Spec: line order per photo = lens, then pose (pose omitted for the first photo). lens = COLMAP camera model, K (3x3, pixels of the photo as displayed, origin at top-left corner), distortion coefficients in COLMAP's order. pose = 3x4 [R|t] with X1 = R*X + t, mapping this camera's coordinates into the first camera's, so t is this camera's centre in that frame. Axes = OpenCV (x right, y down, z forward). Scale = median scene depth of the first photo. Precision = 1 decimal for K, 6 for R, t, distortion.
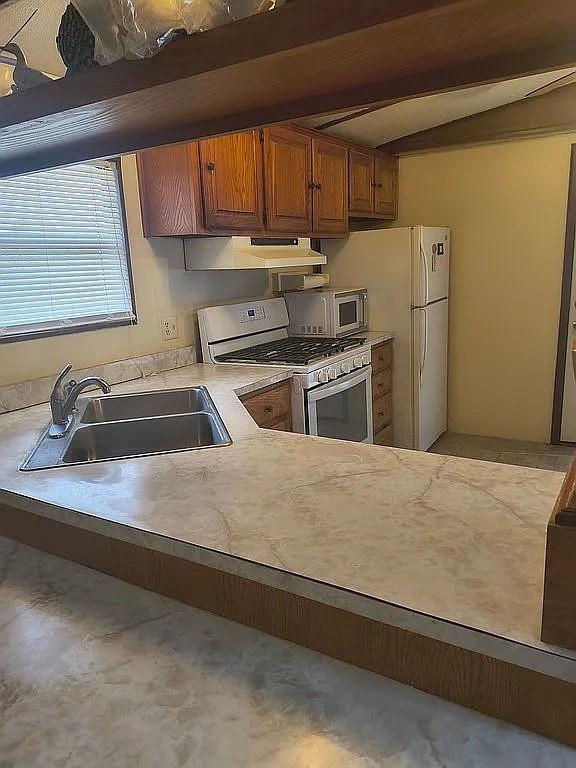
lens RADIAL K [[569.9, 0, 287.8], [0, 569.9, 385.2], [0, 0, 1]] dist [0.014749, -0.007241]
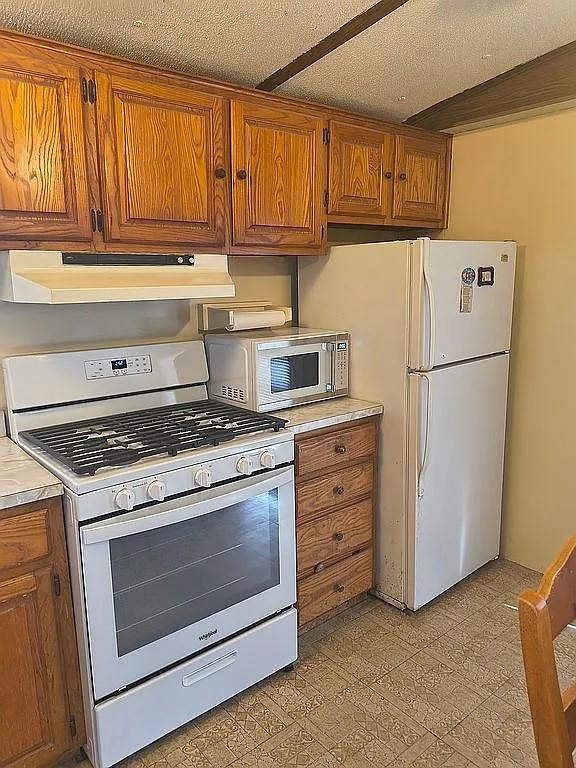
lens RADIAL K [[569.9, 0, 277.1], [0, 569.9, 370.4], [0, 0, 1]] dist [0.014749, -0.007241]
pose [[0.942520, 0.090397, -0.321690, 0.293638], [-0.102946, 0.994440, -0.022177, -0.112377], [0.317897, 0.054019, 0.946585, 0.390819]]
